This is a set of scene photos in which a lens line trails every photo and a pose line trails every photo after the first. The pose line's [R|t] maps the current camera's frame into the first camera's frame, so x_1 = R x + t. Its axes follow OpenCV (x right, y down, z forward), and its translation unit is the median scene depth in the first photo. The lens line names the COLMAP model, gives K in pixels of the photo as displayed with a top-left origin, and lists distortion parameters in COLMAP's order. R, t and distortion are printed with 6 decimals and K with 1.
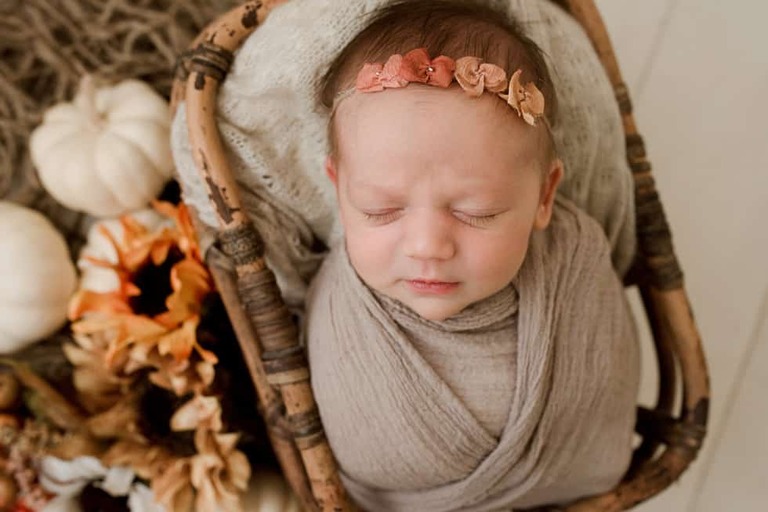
lens RADIAL K [[777.3, 0, 386.3], [0, 777.3, 269.4], [0, 0, 1]] dist [-0.009654, -0.005223]
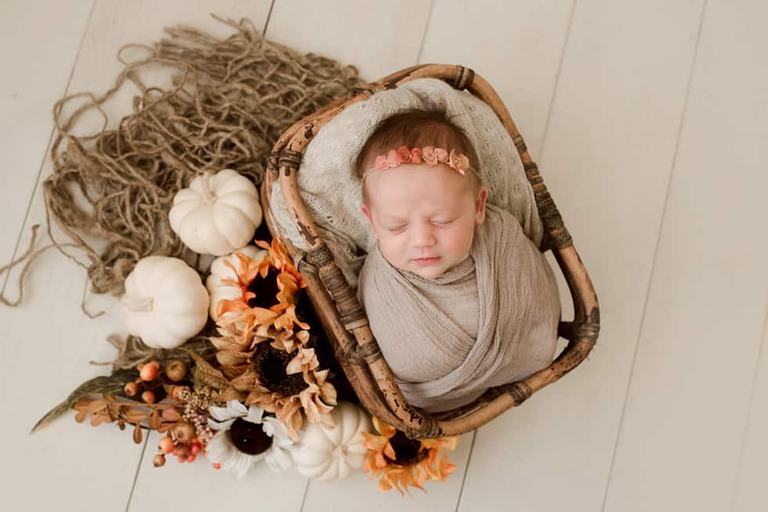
lens RADIAL K [[750.7, 0, 402.9], [0, 750.7, 267.4], [0, 0, 1]] dist [-0.003329, 0.005993]
pose [[0.989137, -0.145433, 0.021370, -0.037761], [0.145844, 0.989123, -0.019089, 0.055222], [-0.018361, 0.021998, 0.999589, -0.749604]]
